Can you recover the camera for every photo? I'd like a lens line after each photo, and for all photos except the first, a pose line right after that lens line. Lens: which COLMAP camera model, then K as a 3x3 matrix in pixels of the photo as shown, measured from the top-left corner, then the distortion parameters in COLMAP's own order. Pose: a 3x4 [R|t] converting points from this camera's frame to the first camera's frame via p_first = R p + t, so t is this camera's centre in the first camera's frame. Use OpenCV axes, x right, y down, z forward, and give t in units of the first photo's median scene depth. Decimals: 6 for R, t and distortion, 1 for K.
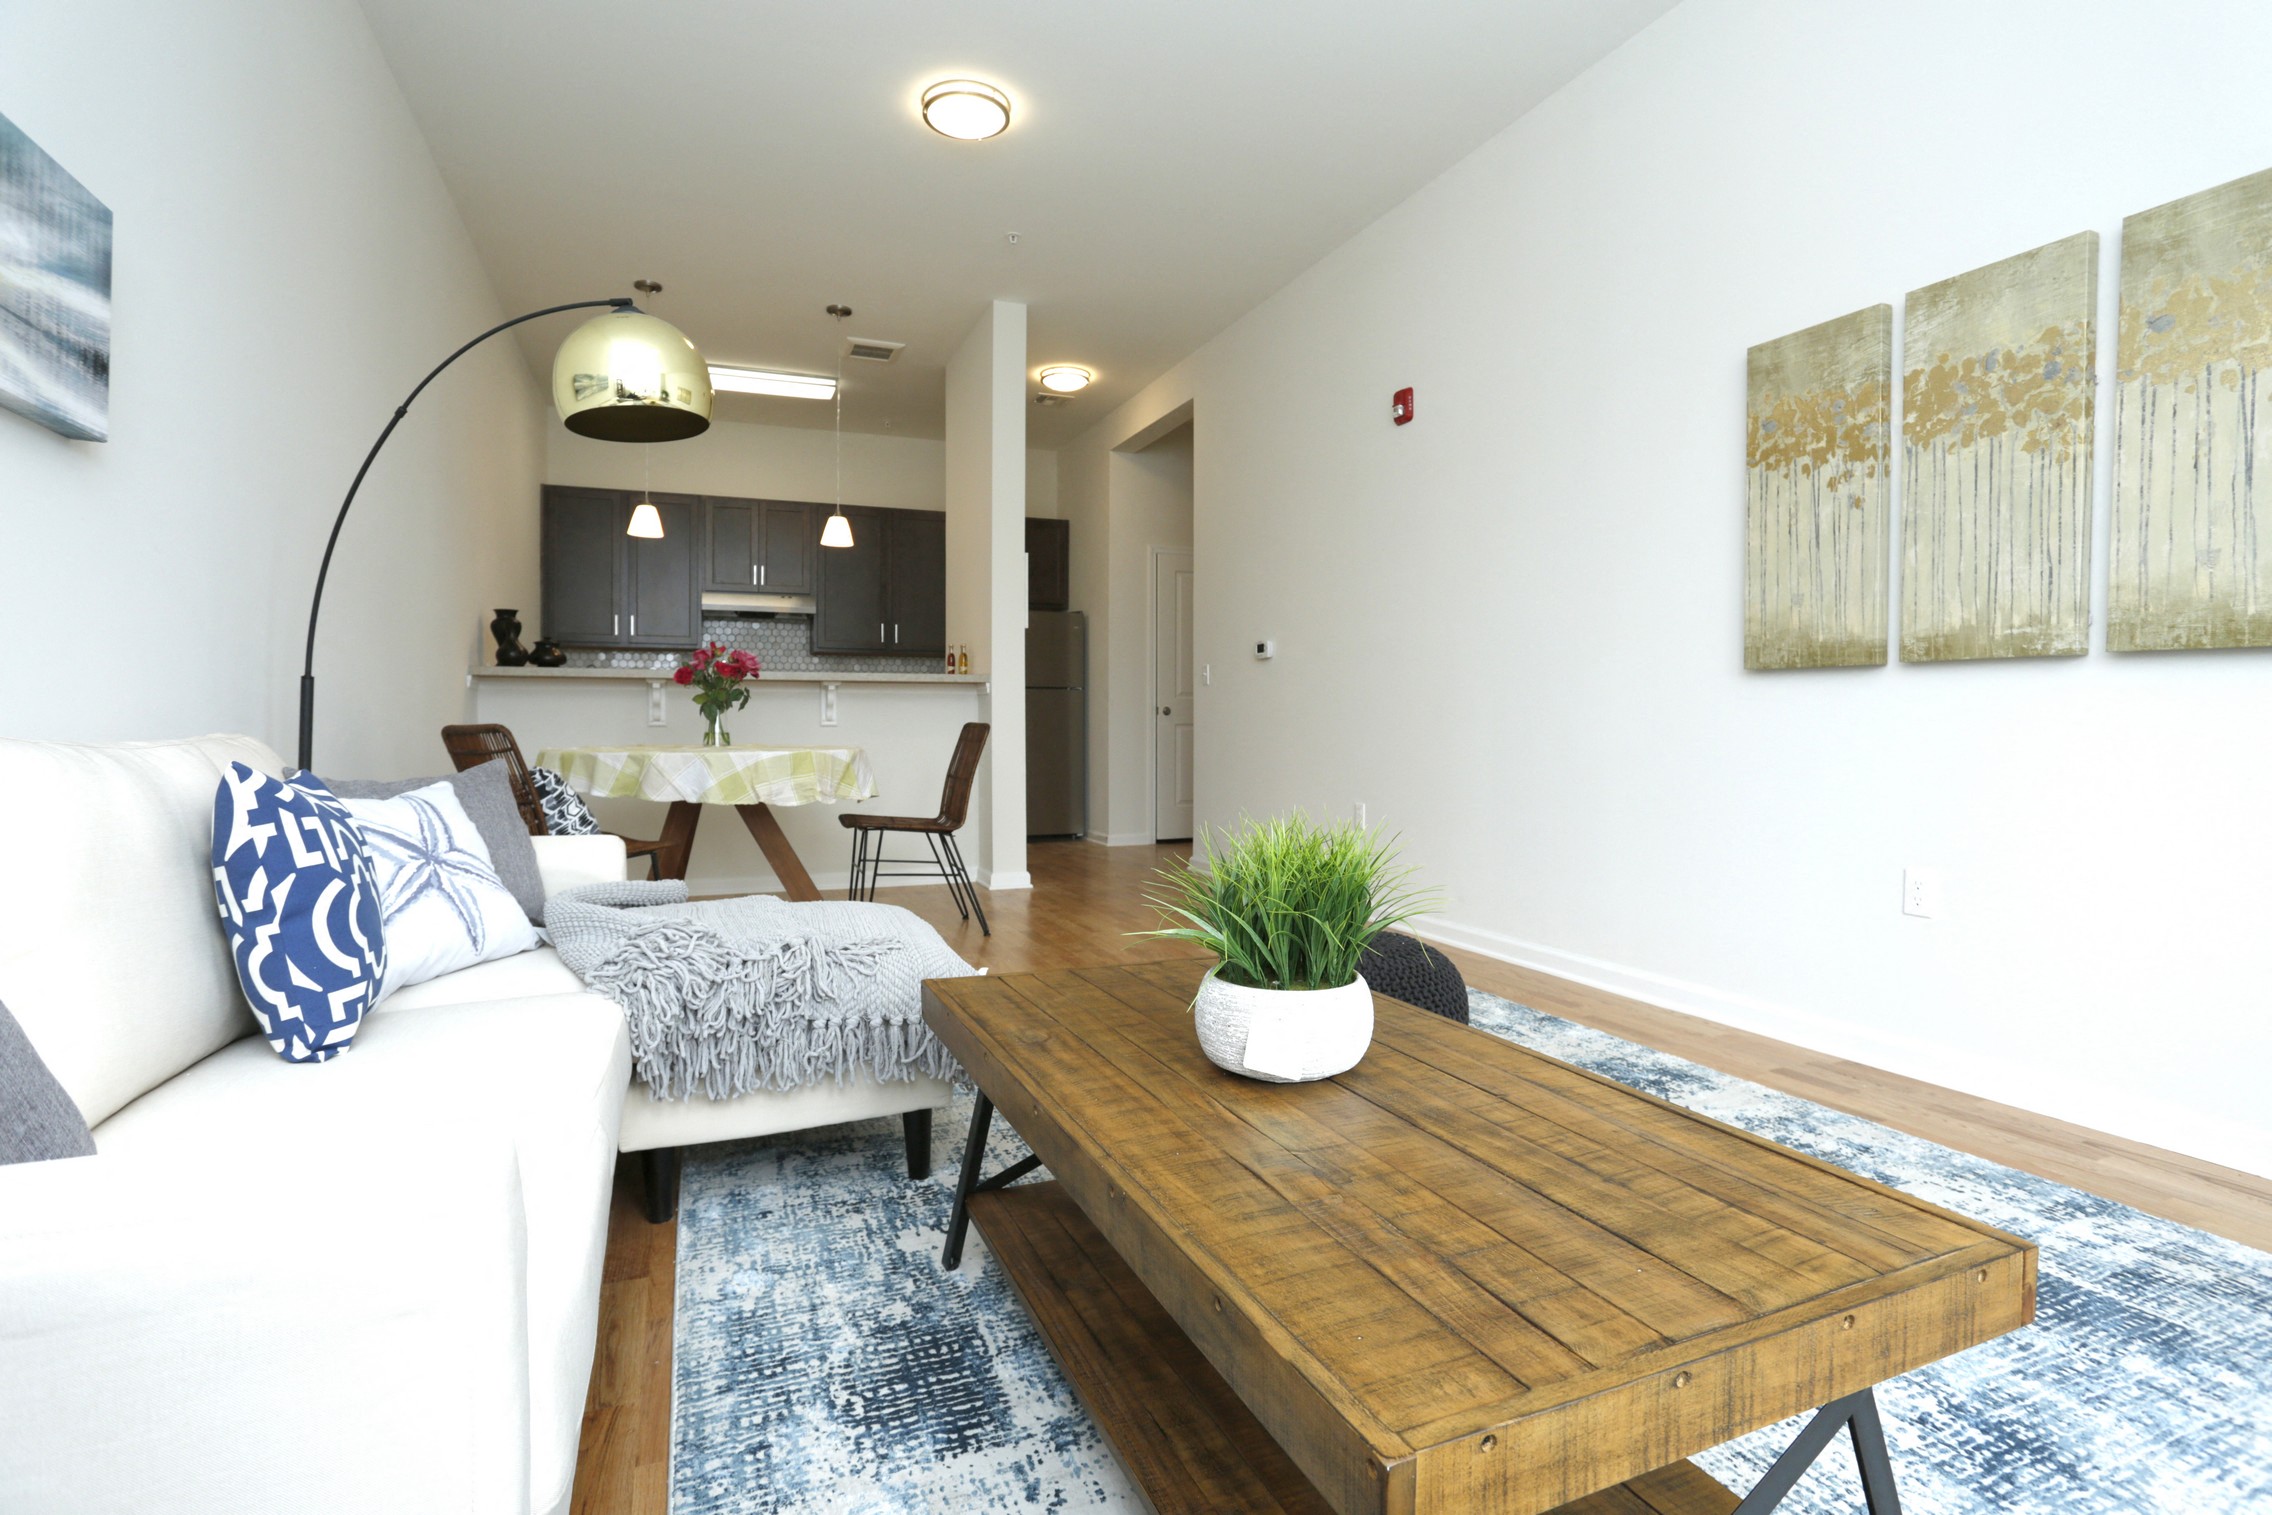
lens RADIAL K [[1104.9, 0, 1136.0], [0, 1104.9, 757.5], [0, 0, 1]] dist [-0.071233, 0.027608]
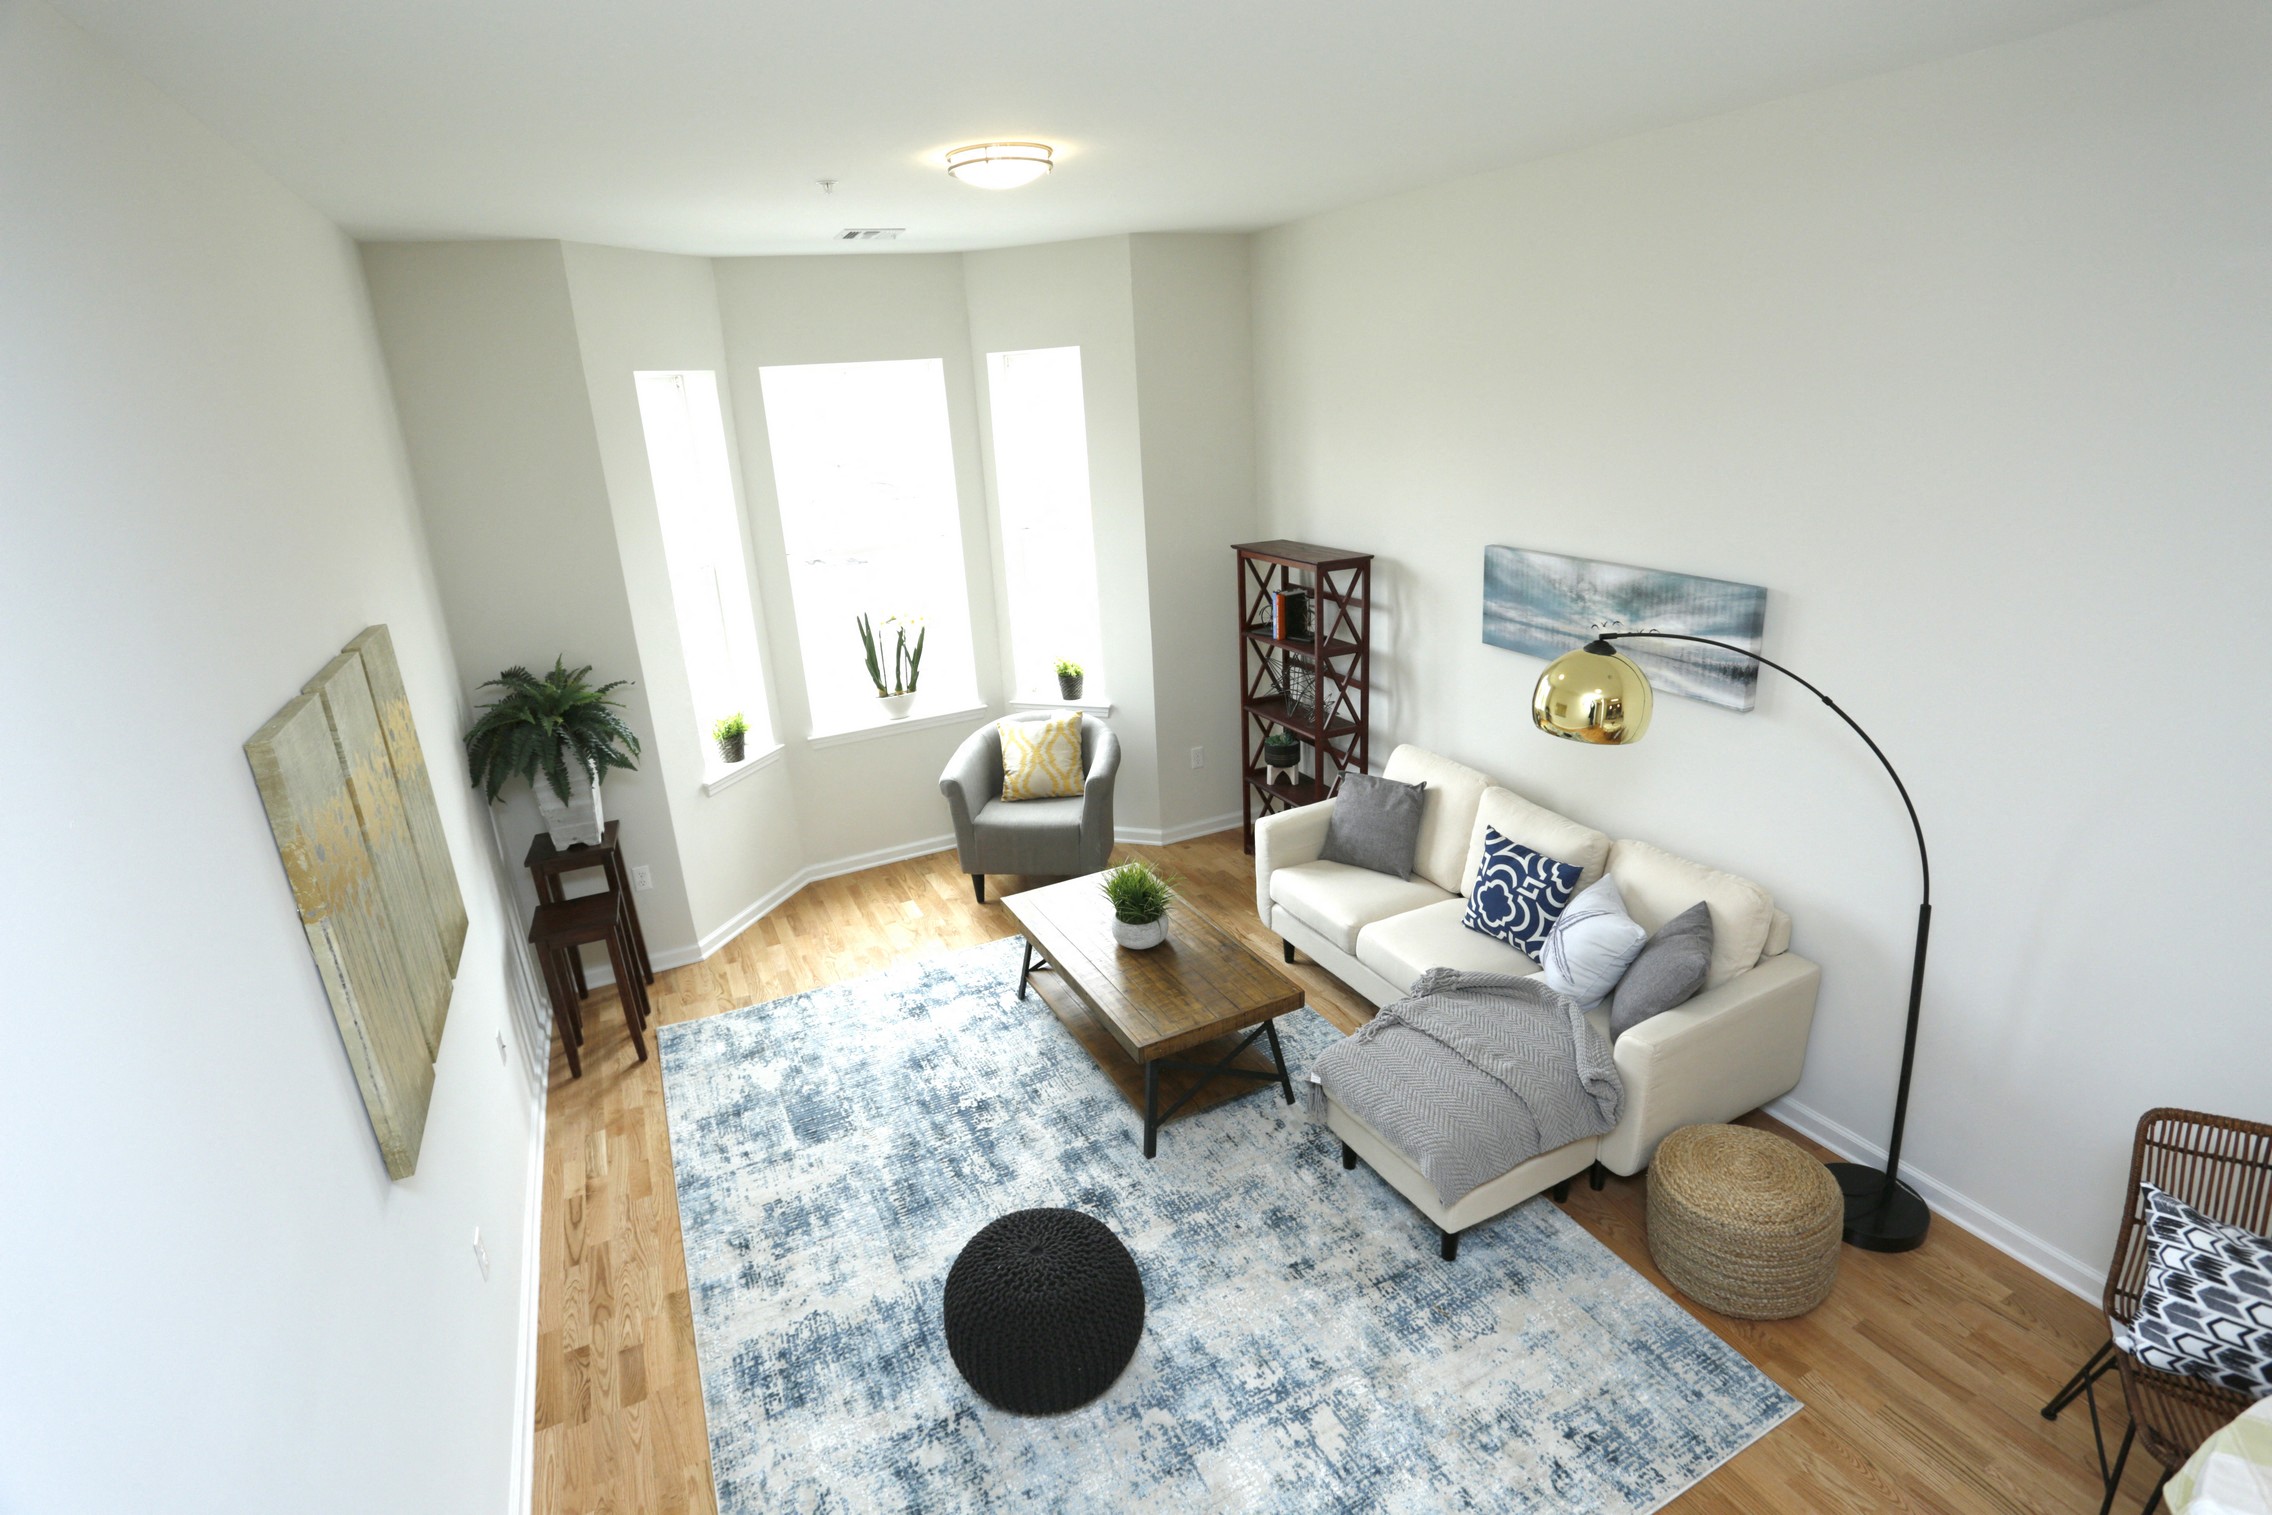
lens RADIAL K [[1104.9, 0, 1136.0], [0, 1104.9, 757.5], [0, 0, 1]] dist [-0.071233, 0.027608]
pose [[-0.995908, 0.074059, -0.051797, 0.144028], [0.051315, 0.935171, 0.350460, -0.688581], [0.074394, 0.346368, -0.935144, 1.984115]]
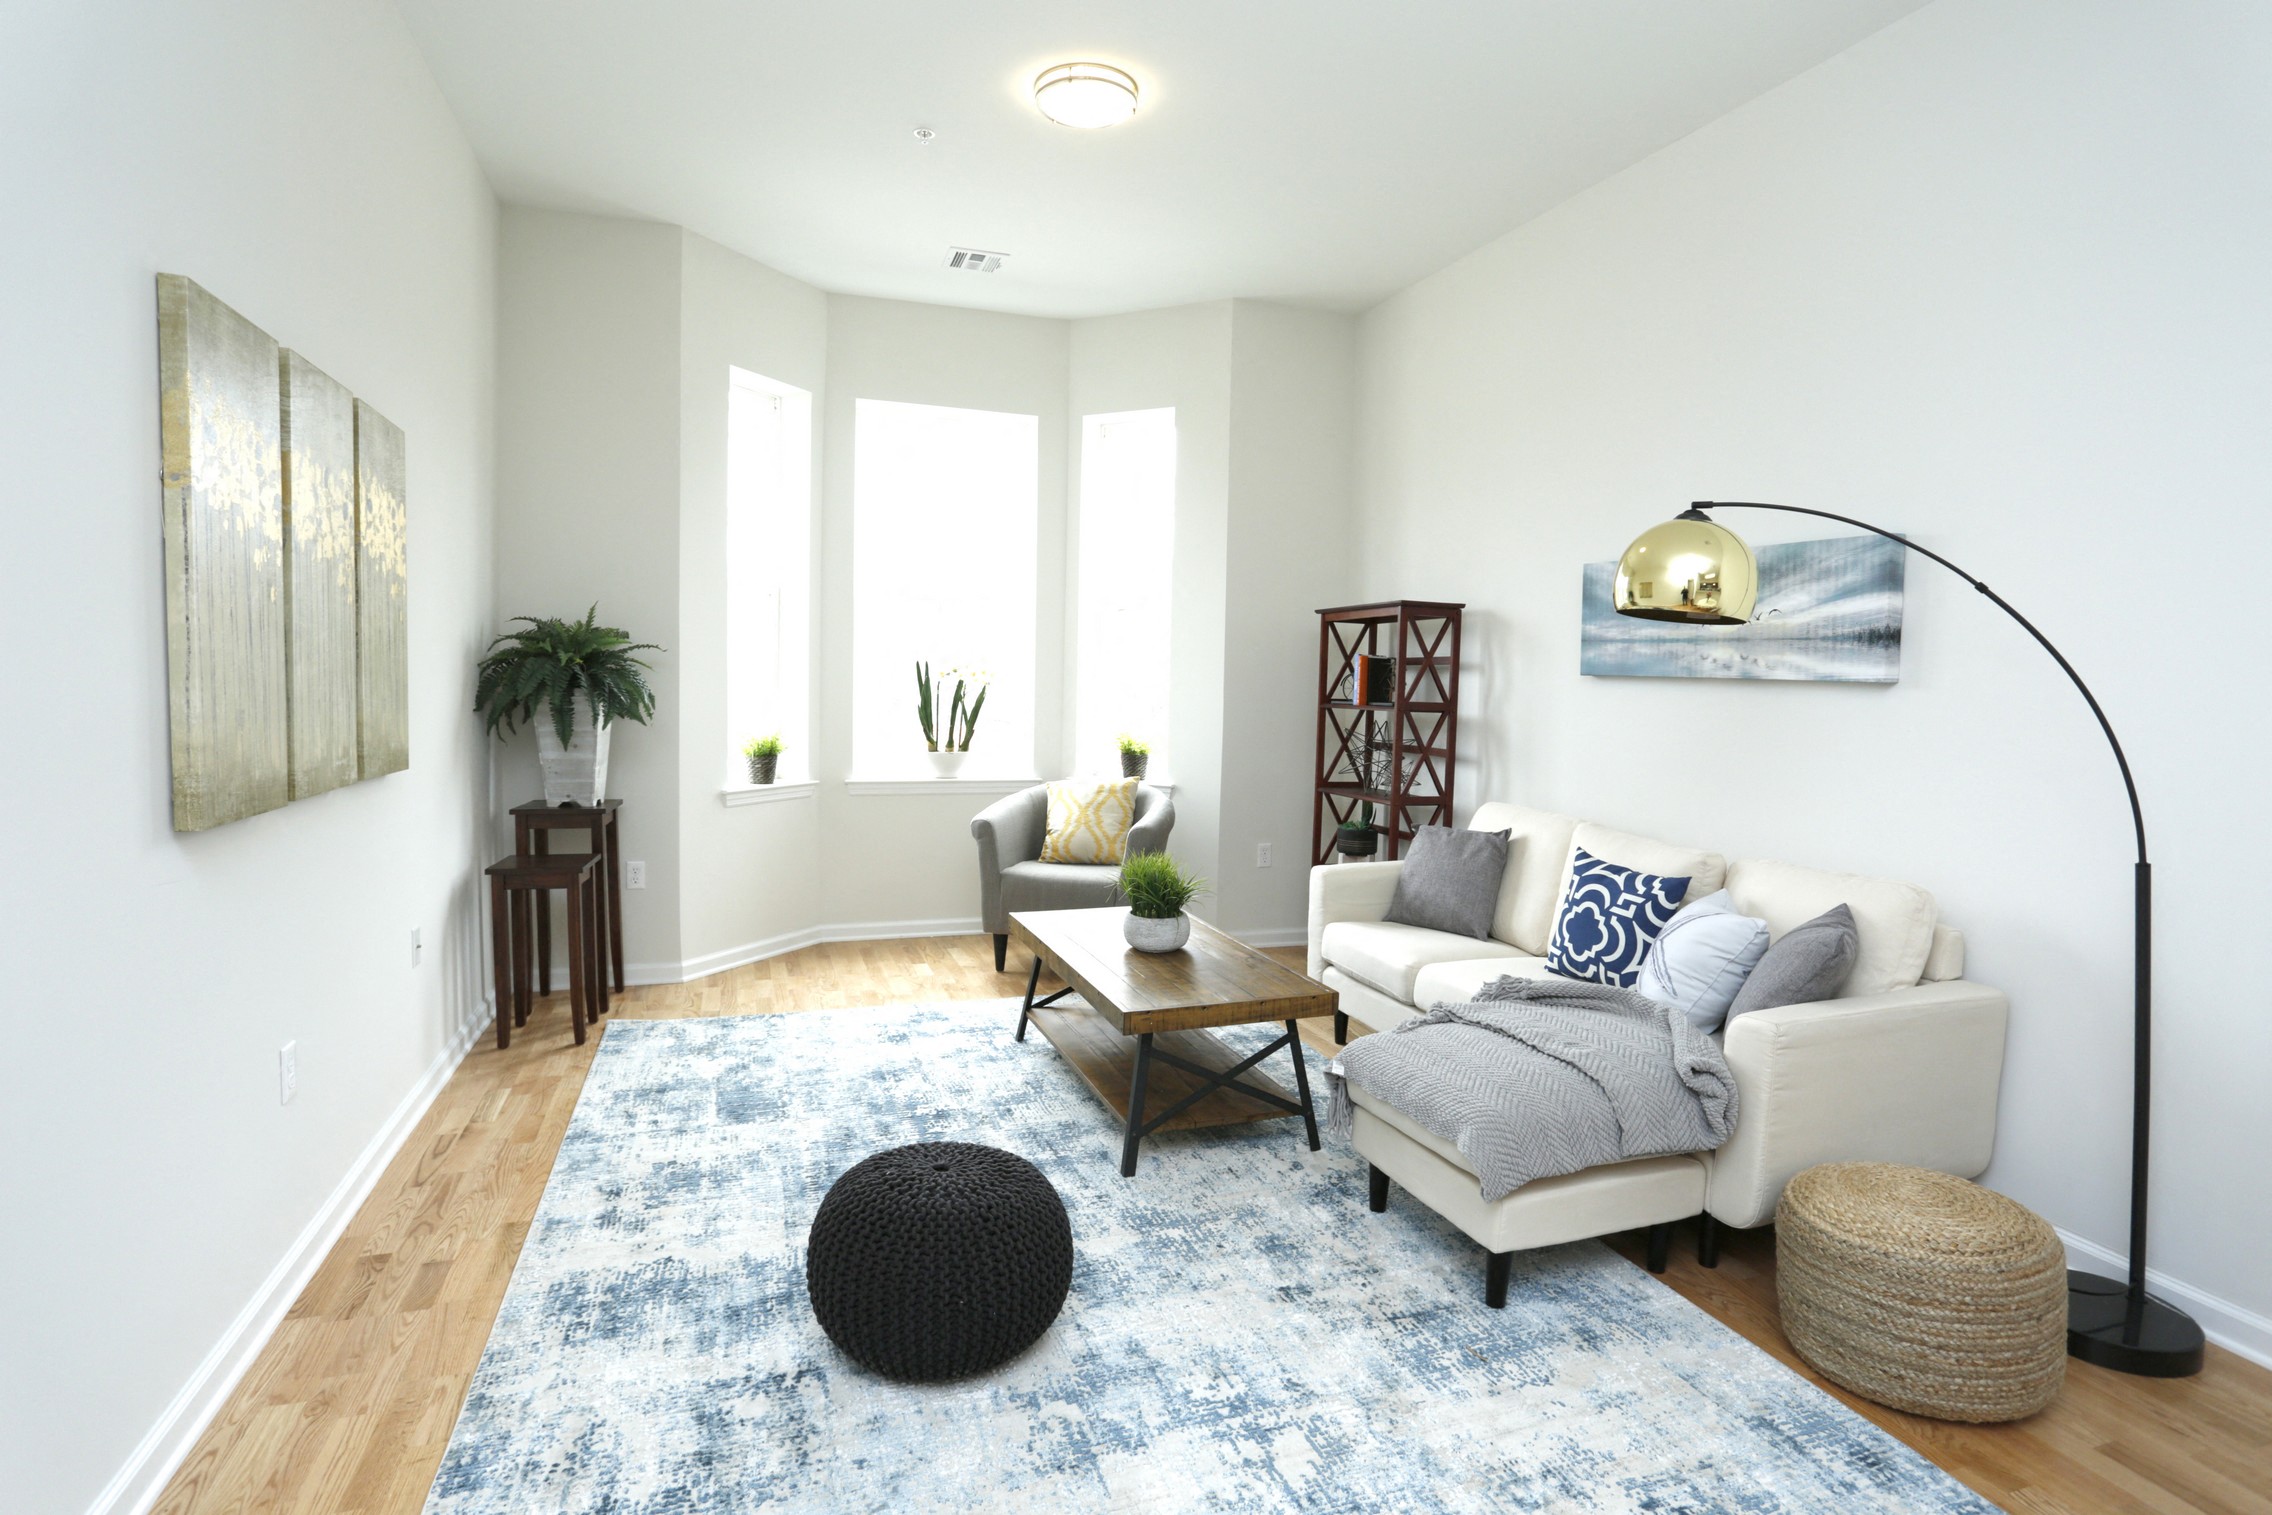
lens RADIAL K [[1150.8, 0, 1136.0], [0, 1150.8, 757.5], [0, 0, 1]] dist [-0.066087, 0.027046]
pose [[-0.998543, -0.028863, 0.045589, 0.037211], [-0.024078, 0.994470, 0.102221, -0.242836], [-0.048288, 0.100974, -0.993717, 1.966219]]
